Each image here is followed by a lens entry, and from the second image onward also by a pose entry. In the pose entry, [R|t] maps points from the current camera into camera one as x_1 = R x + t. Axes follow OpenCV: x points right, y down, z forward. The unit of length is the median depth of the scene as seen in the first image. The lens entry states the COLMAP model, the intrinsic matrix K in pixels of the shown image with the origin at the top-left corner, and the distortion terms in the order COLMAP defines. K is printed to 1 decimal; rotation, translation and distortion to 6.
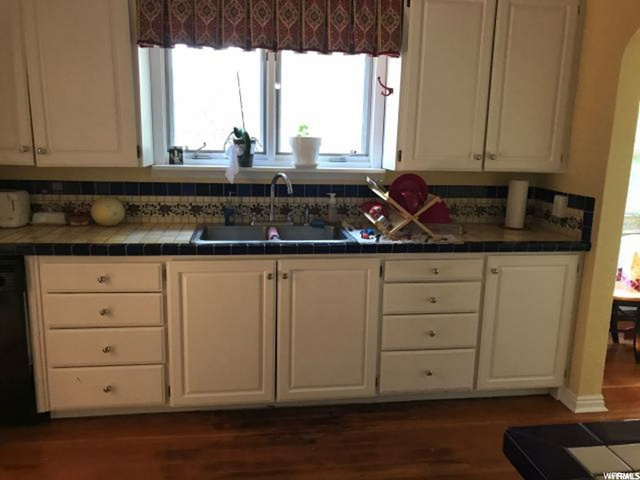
lens RADIAL K [[523.2, 0, 320.0], [0, 523.2, 240.0], [0, 0, 1]] dist [0.007350, 0.001077]
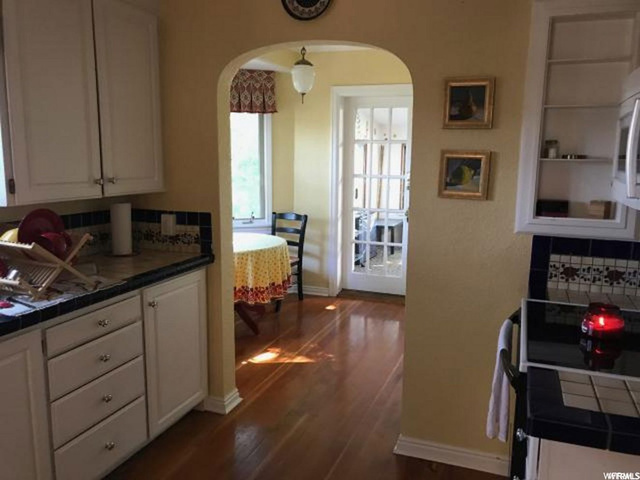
lens RADIAL K [[523.2, 0, 320.0], [0, 523.2, 240.0], [0, 0, 1]] dist [0.007350, 0.001077]
pose [[0.488634, -0.159800, 0.857730, -0.275055], [0.176807, 0.980823, 0.082010, -0.069917], [-0.854386, 0.111580, 0.507517, 0.260833]]
